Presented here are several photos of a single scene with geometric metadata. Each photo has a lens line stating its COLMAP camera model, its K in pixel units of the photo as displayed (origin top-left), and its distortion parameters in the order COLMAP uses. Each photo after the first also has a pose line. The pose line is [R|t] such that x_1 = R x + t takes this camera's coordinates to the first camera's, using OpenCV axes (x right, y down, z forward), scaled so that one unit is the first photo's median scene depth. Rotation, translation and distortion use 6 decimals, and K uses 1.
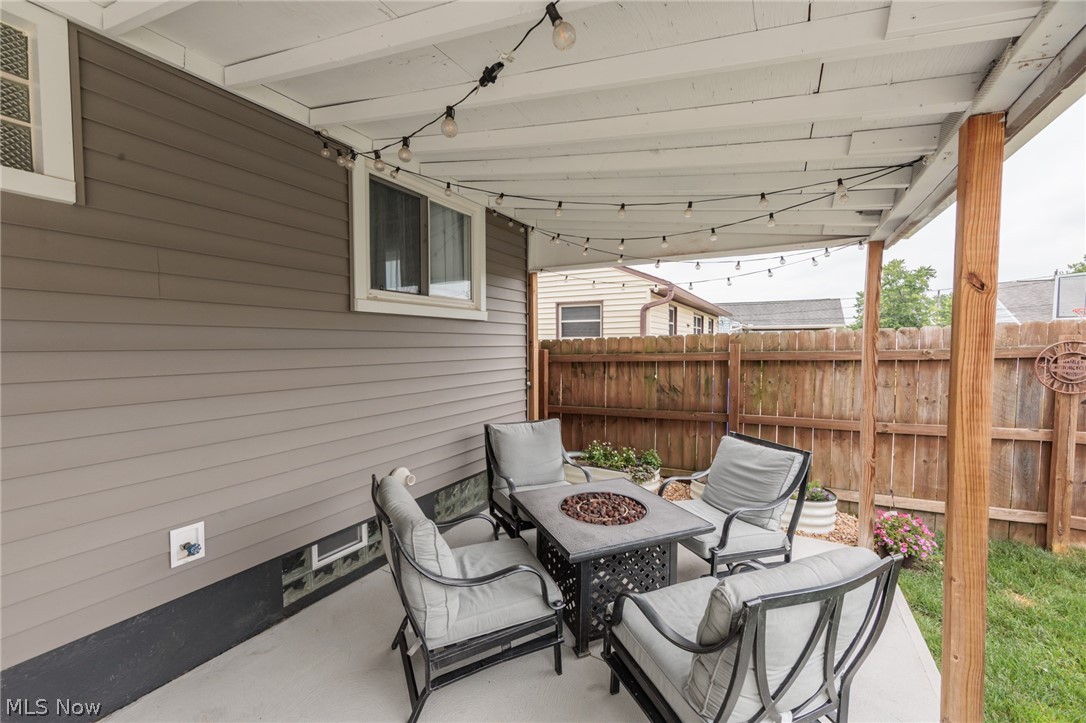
lens RADIAL K [[425.3, 0, 545.5], [0, 425.3, 361.5], [0, 0, 1]] dist [-0.003691, 0.000465]
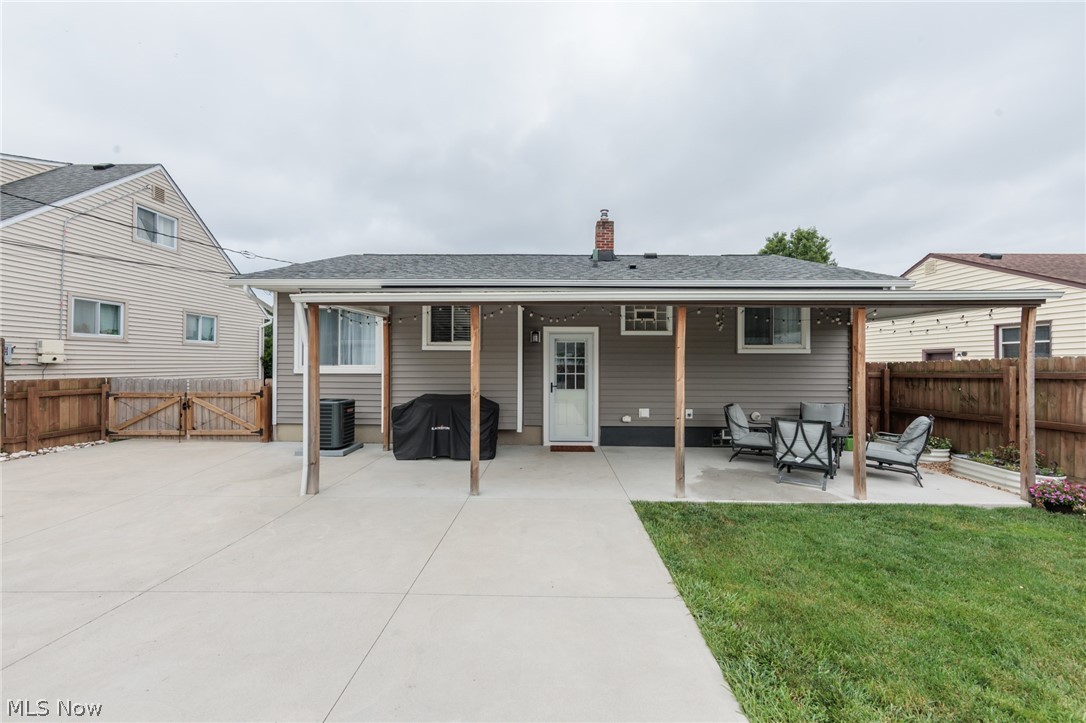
lens RADIAL K [[425.3, 0, 546.7], [0, 425.3, 362.6], [0, 0, 1]] dist [-0.003691, 0.000465]
pose [[0.483516, 0.004141, -0.875326, 0.858360], [-0.041432, 0.998976, -0.018160, 0.031314], [0.874355, 0.045047, 0.483192, -0.908593]]
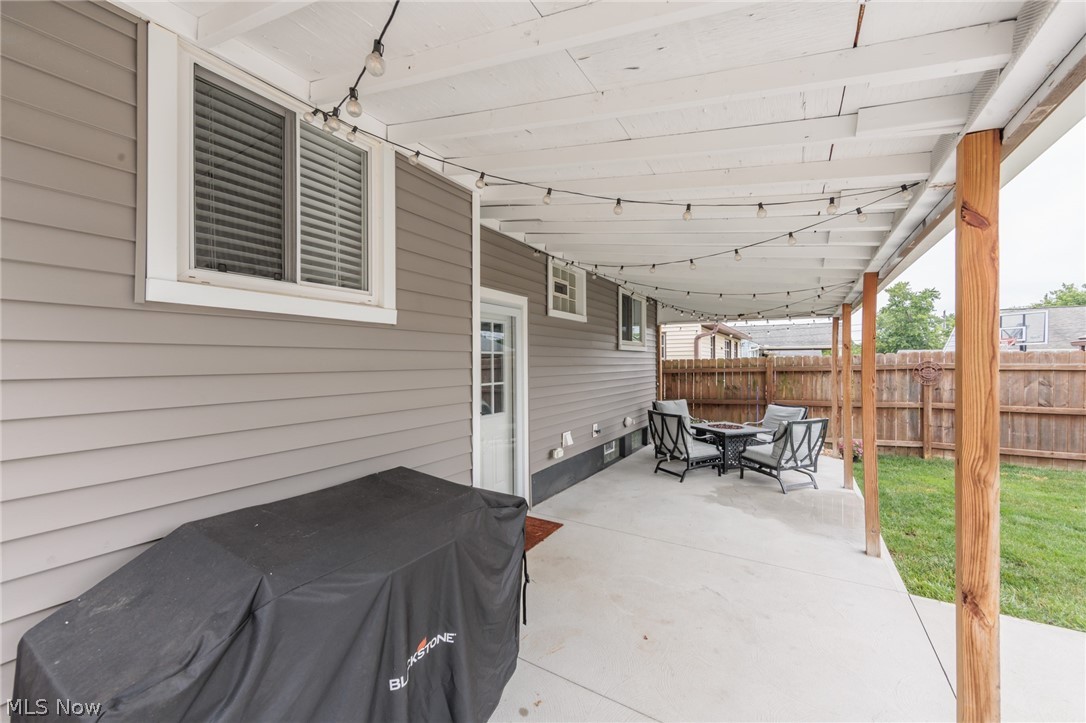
lens RADIAL K [[425.3, 0, 545.2], [0, 425.3, 361.6], [0, 0, 1]] dist [-0.003691, 0.000465]
pose [[0.999752, -0.001708, -0.022218, -0.475643], [0.000753, 0.999079, -0.042914, 0.032352], [0.022271, 0.042886, 0.998832, -0.848823]]
